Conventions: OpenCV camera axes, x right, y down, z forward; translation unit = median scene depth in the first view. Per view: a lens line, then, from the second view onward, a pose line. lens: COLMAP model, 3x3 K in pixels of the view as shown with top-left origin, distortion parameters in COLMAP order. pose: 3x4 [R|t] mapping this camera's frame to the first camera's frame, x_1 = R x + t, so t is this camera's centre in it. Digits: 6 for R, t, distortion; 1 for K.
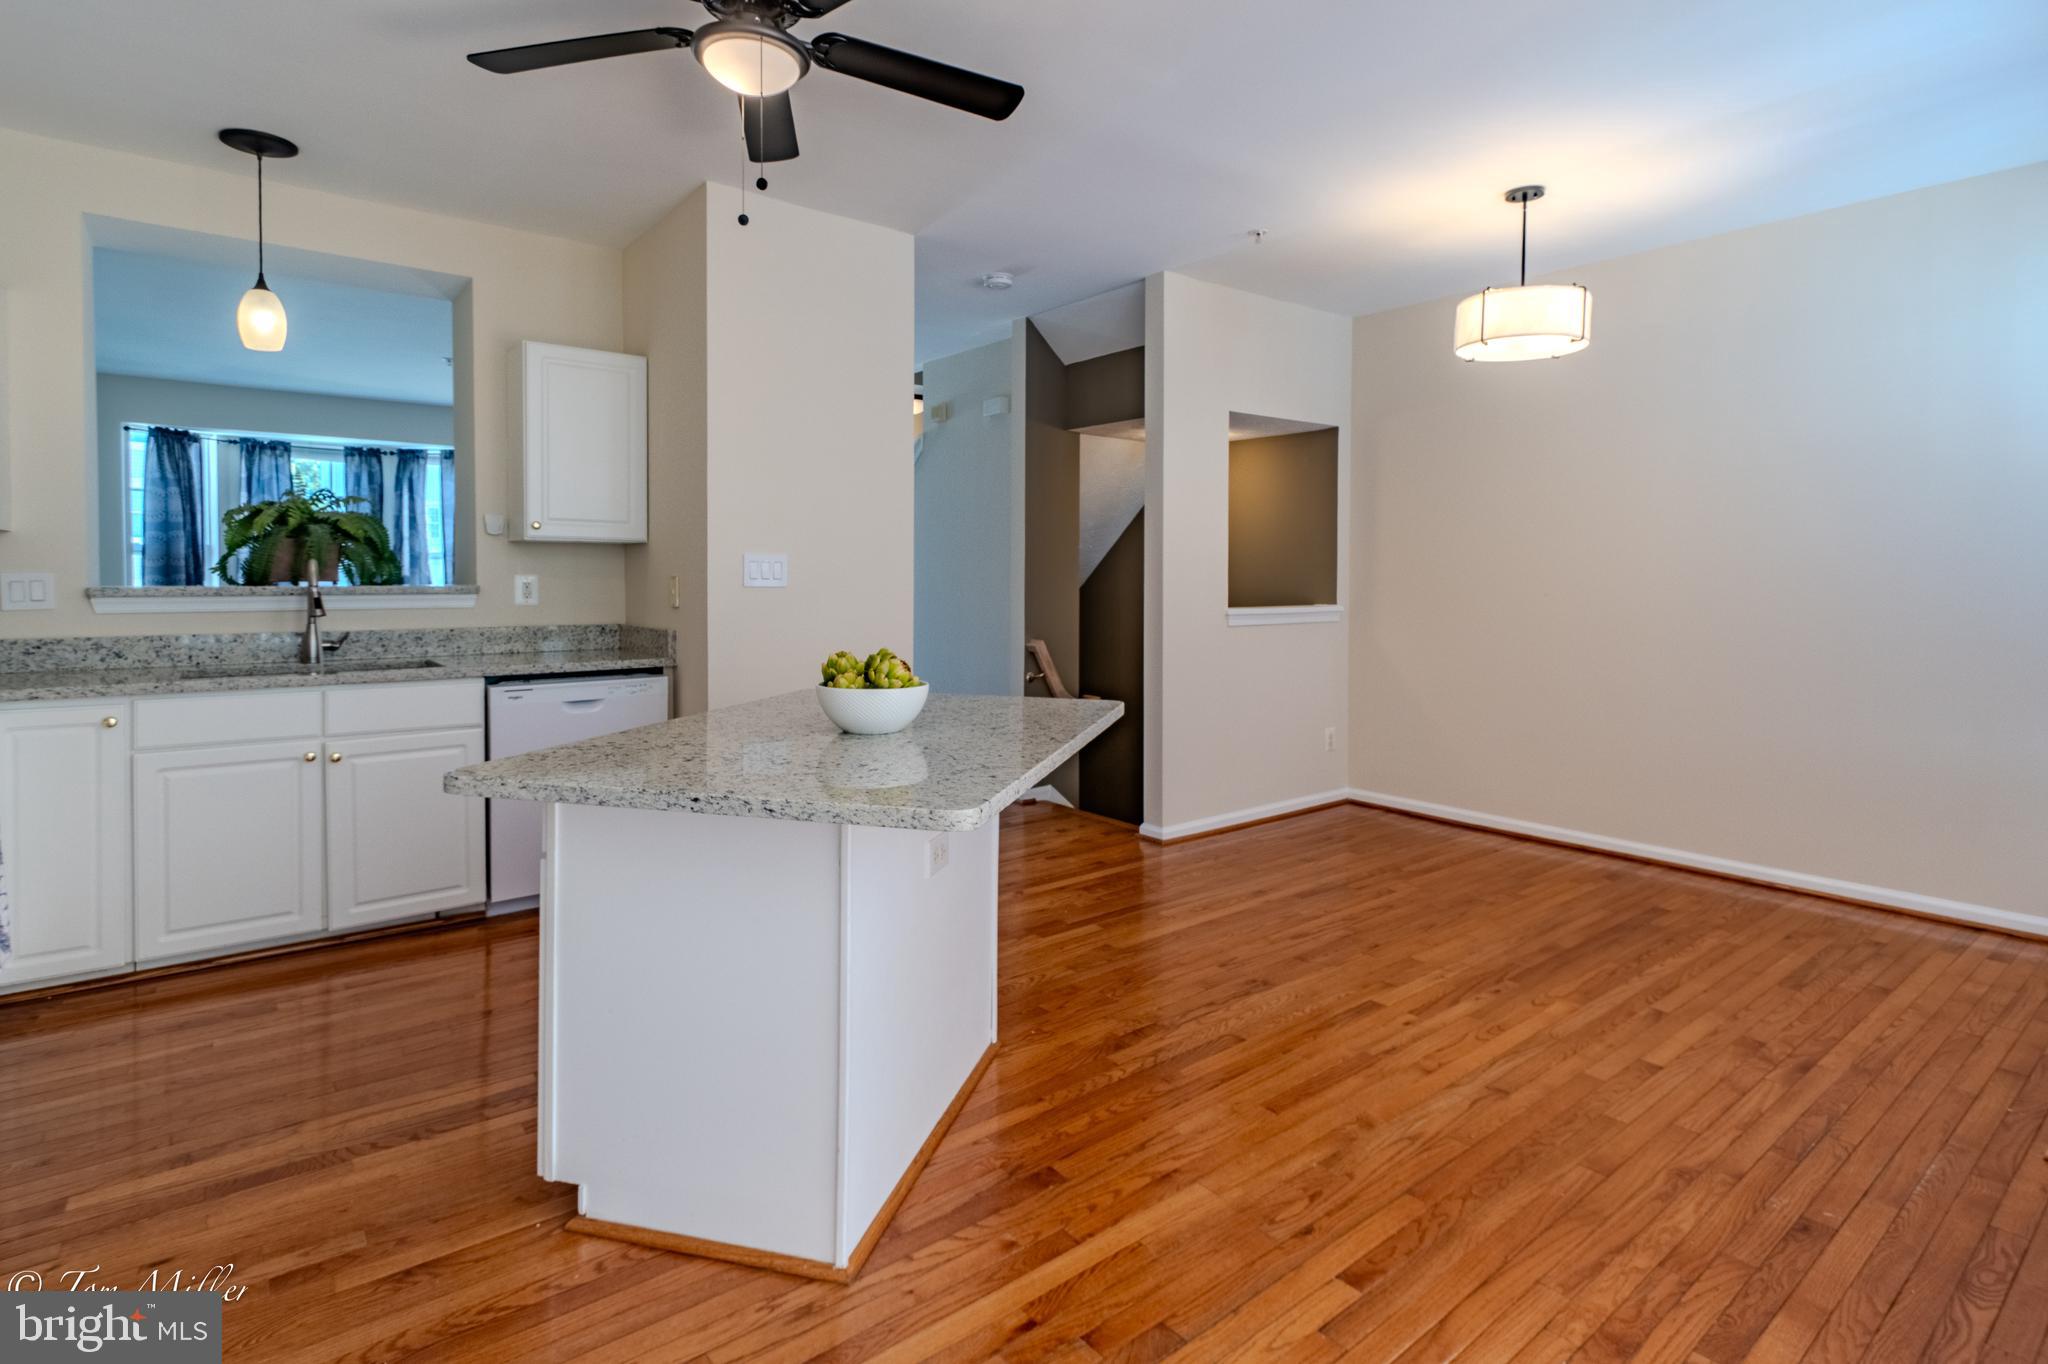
lens RADIAL K [[1001.0, 0, 988.2], [0, 1001.0, 597.1], [0, 0, 1]] dist [0.009663, -0.000775]
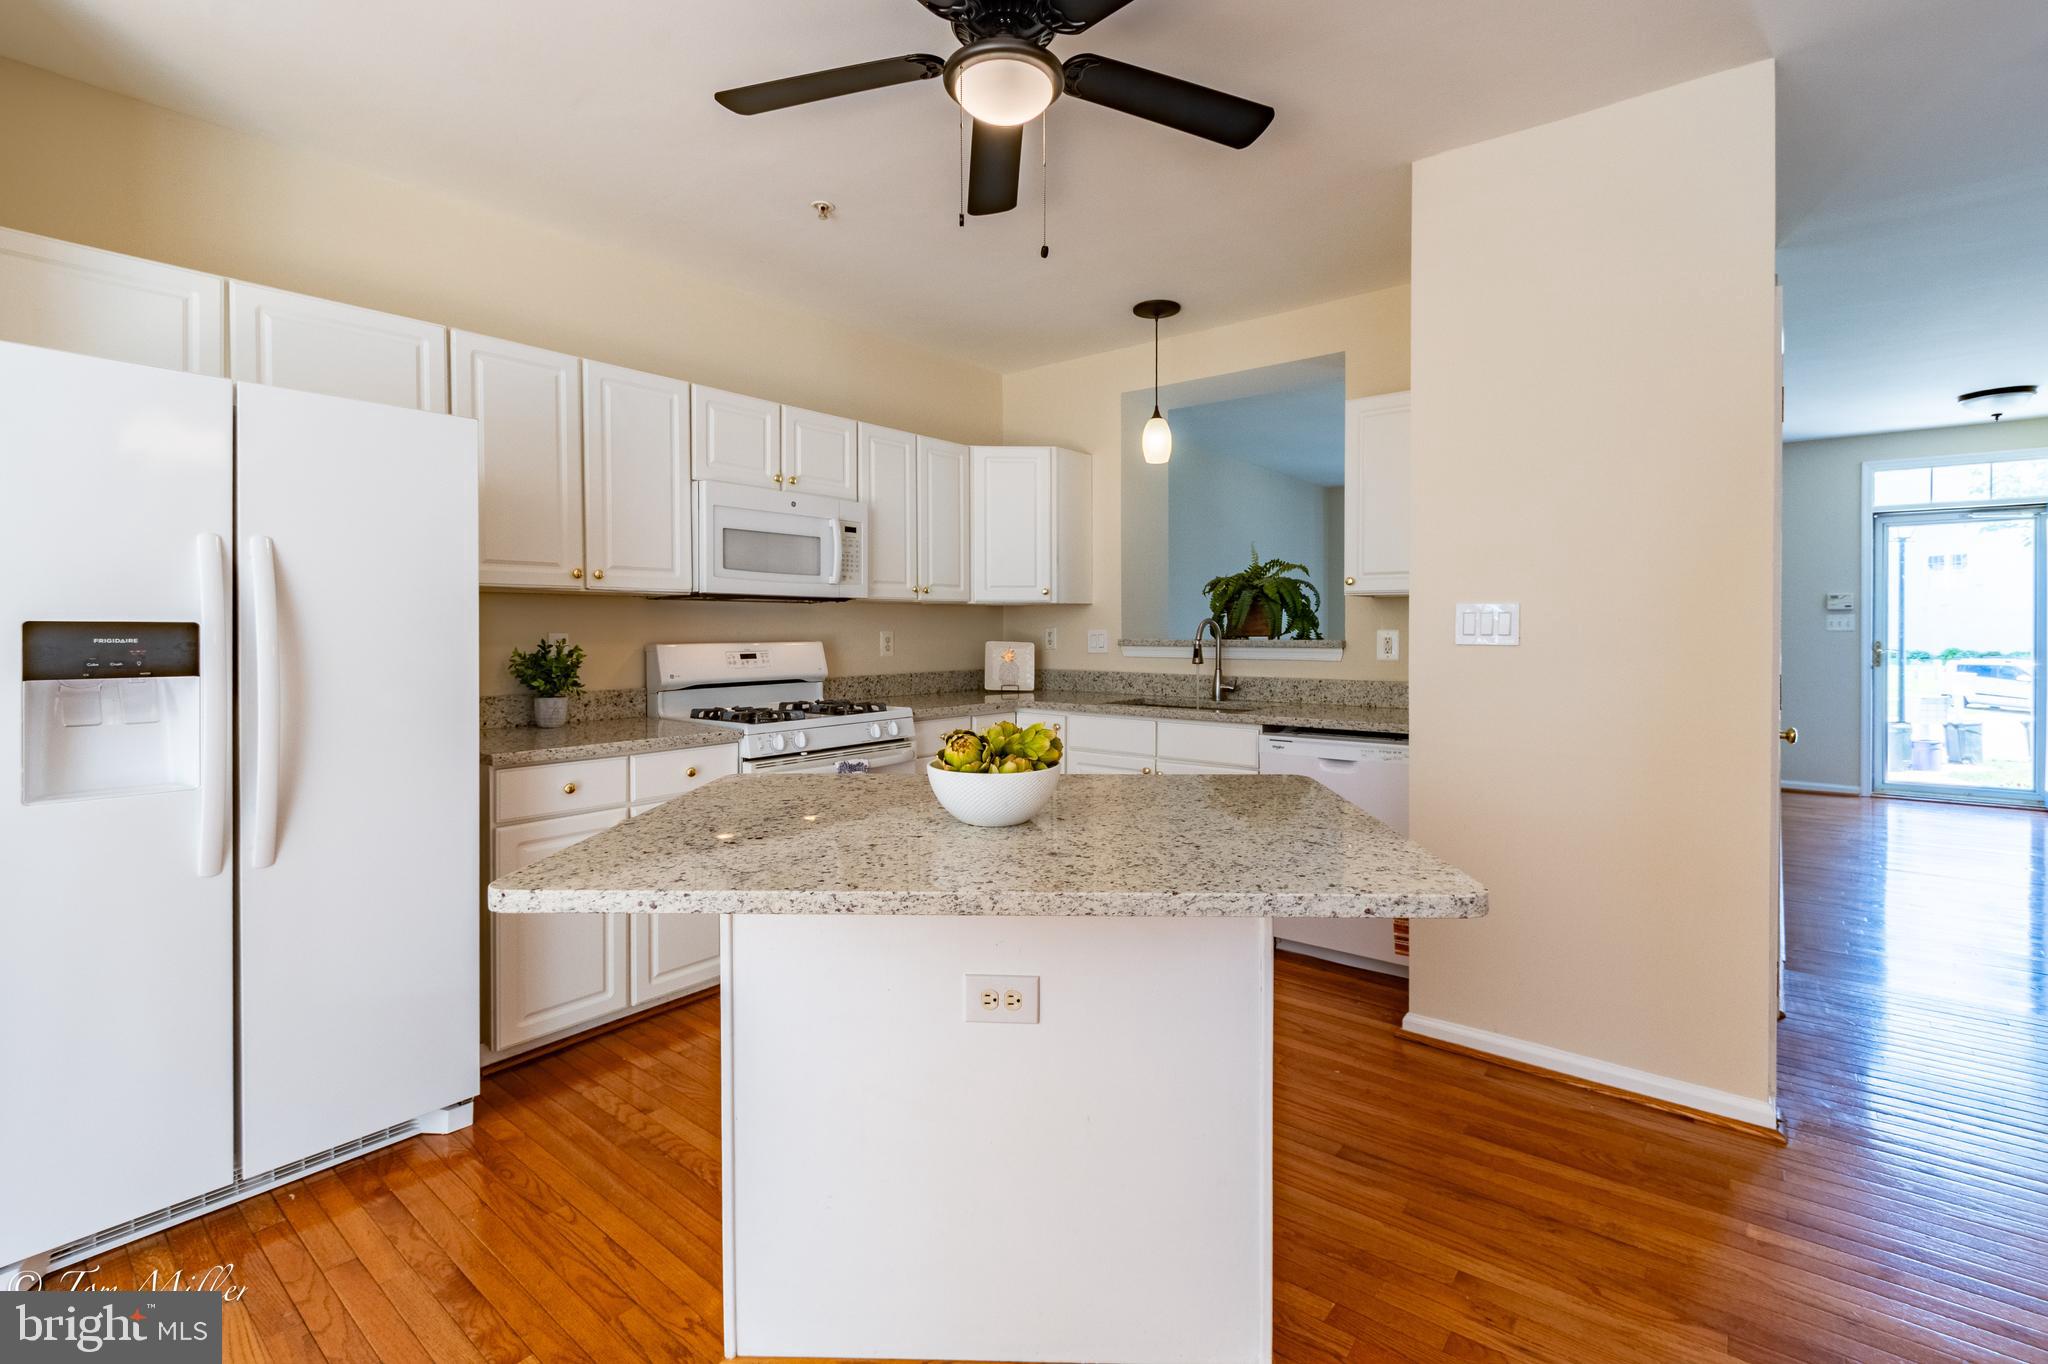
lens RADIAL K [[911.7, 0, 1076.9], [0, 911.7, 639.7], [0, 0, 1]] dist [0.000508, -0.001565]
pose [[0.276794, 0.008990, -0.960887, 0.345924], [-0.018497, 0.999821, 0.004026, -0.011161], [0.960751, 0.016659, 0.276911, 0.474480]]
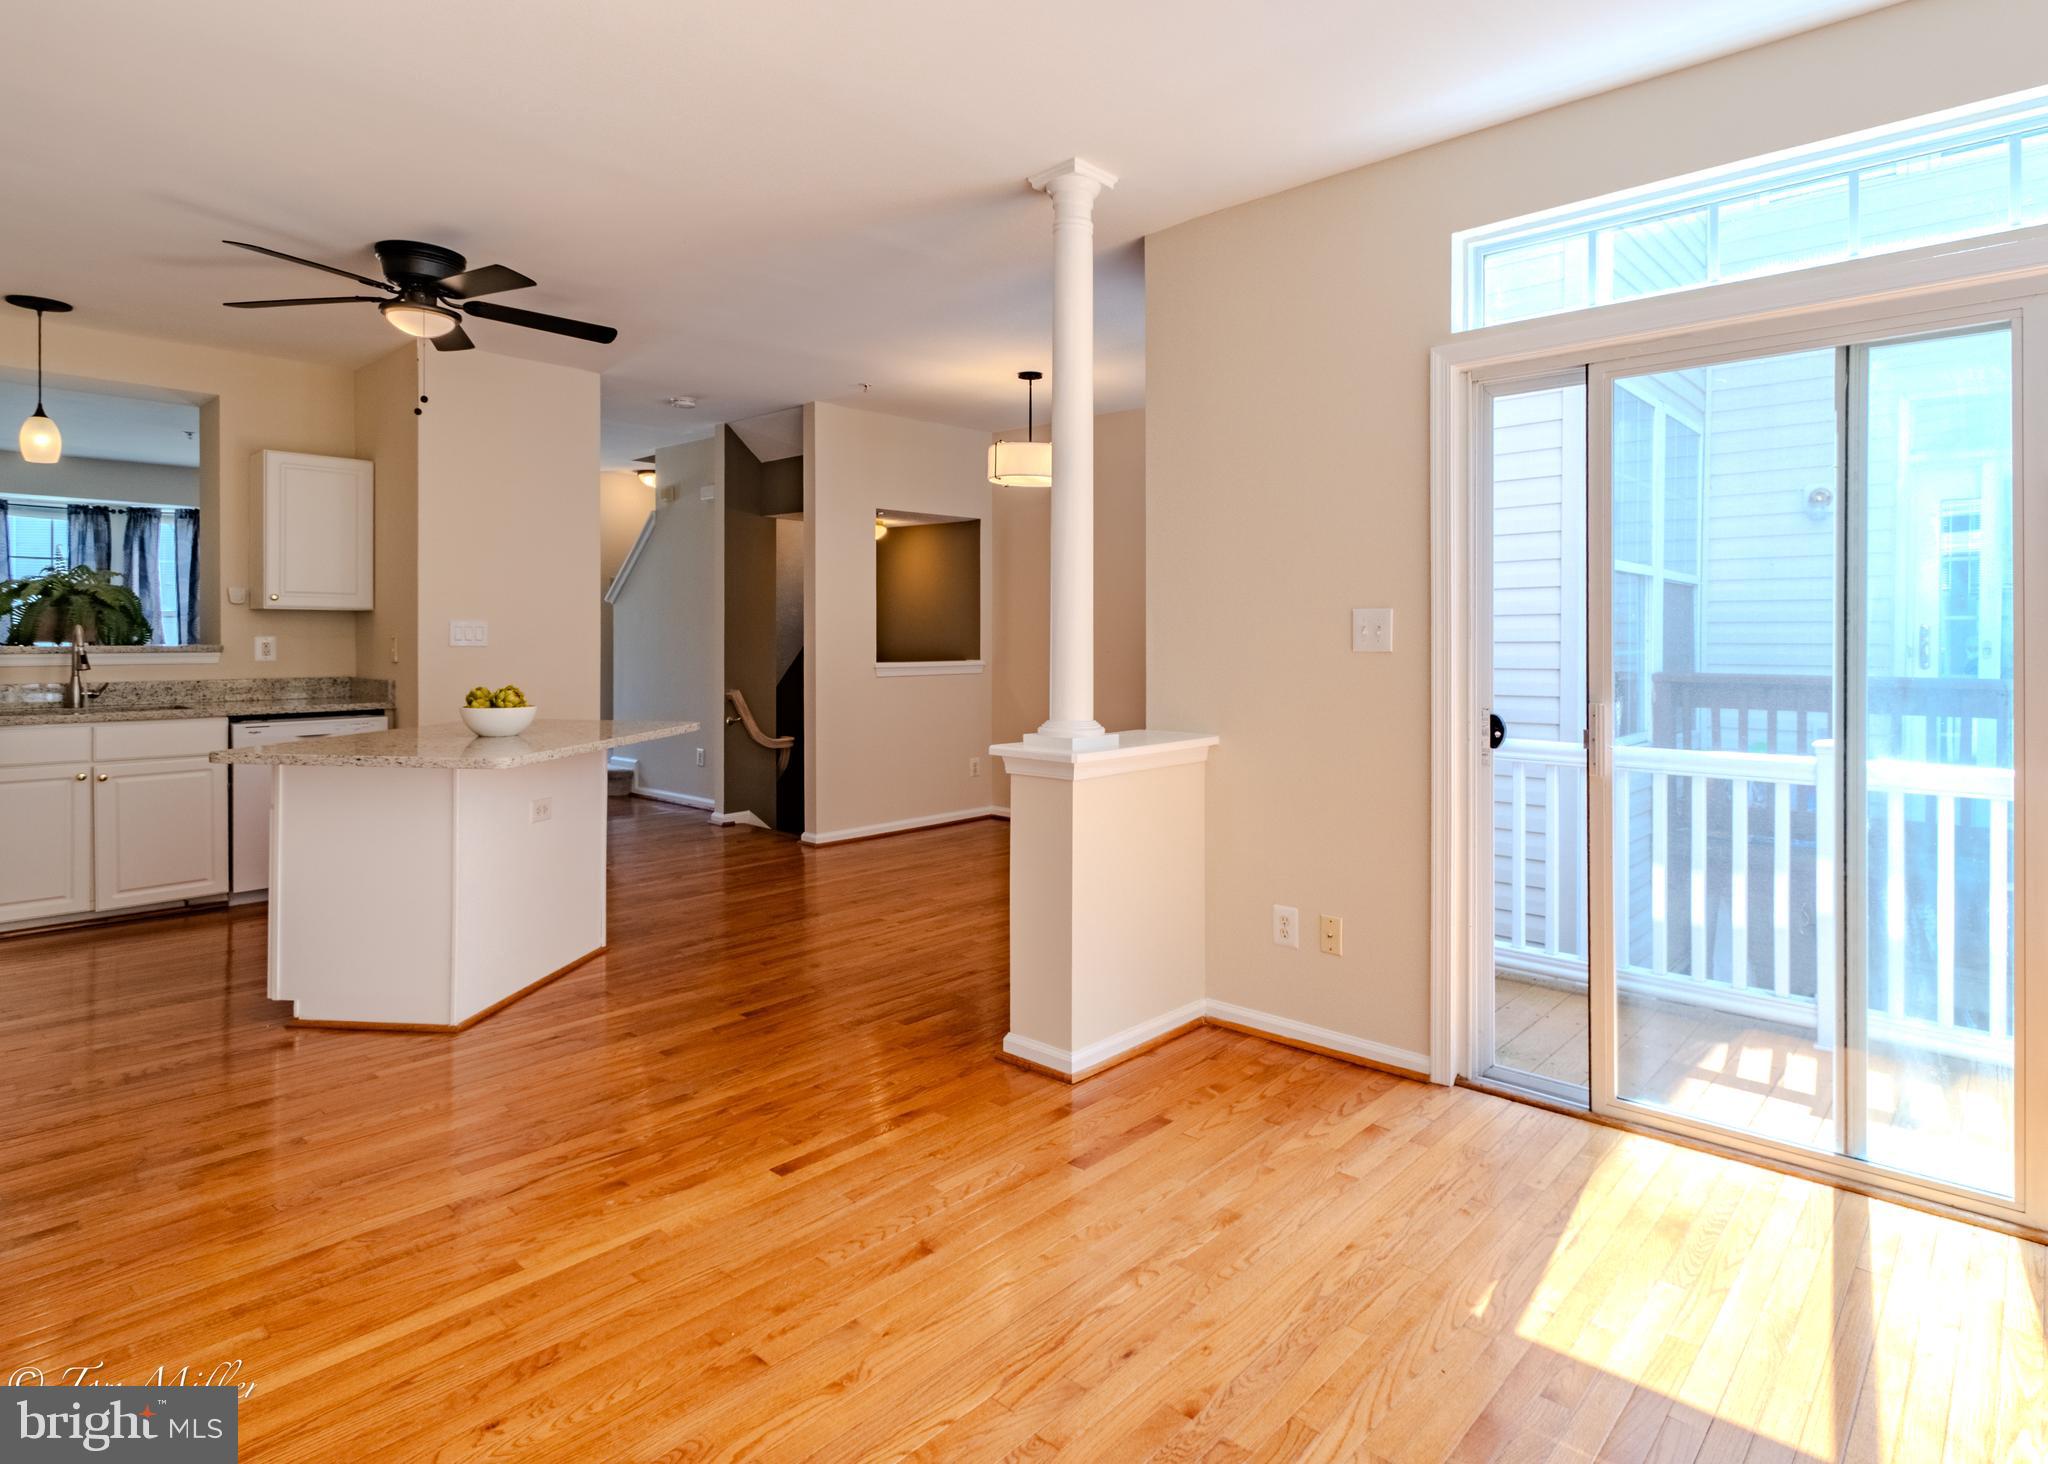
lens RADIAL K [[1090.6, 0, 1033.9], [0, 1090.6, 641.5], [0, 0, 1]] dist [-0.000613, -0.000323]
pose [[0.984258, -0.000095, 0.176737, 0.237330], [0.002532, 0.999905, -0.013562, 0.004579], [-0.176719, 0.013796, 0.984165, -0.496071]]
